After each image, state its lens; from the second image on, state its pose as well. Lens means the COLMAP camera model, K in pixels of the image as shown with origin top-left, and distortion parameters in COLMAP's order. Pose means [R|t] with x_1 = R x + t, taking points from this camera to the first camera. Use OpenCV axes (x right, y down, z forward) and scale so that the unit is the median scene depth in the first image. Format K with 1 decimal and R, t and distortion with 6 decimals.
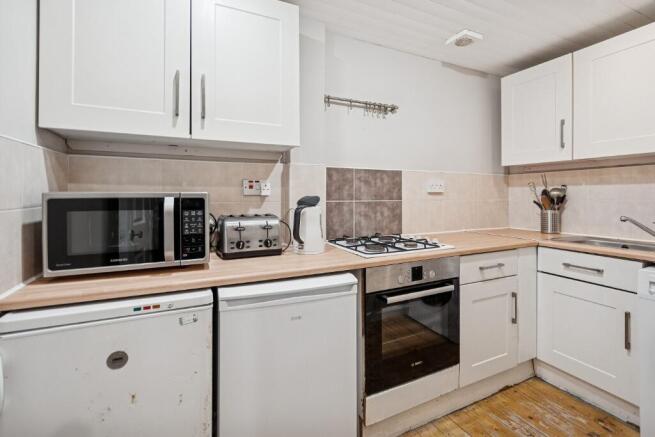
lens RADIAL K [[304.7, 0, 324.5], [0, 304.7, 198.9], [0, 0, 1]] dist [-0.006227, 0.000871]
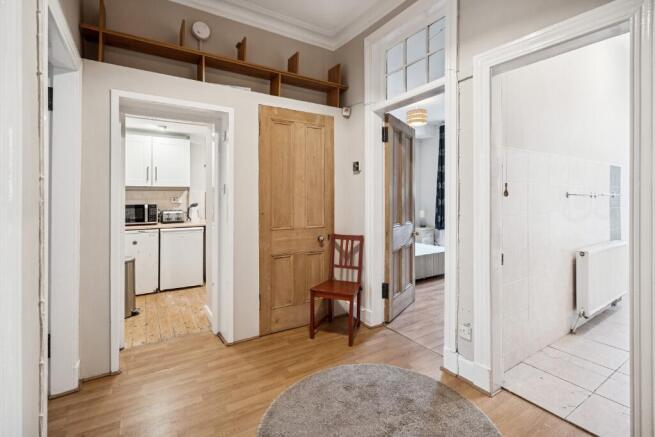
lens RADIAL K [[304.7, 0, 328.7], [0, 304.7, 193.2], [0, 0, 1]] dist [-0.006227, 0.000871]
pose [[0.989439, -0.001635, 0.144941, 0.901814], [0.004527, 0.999797, -0.019625, -0.048674], [-0.144880, 0.020074, 0.989246, -2.342927]]
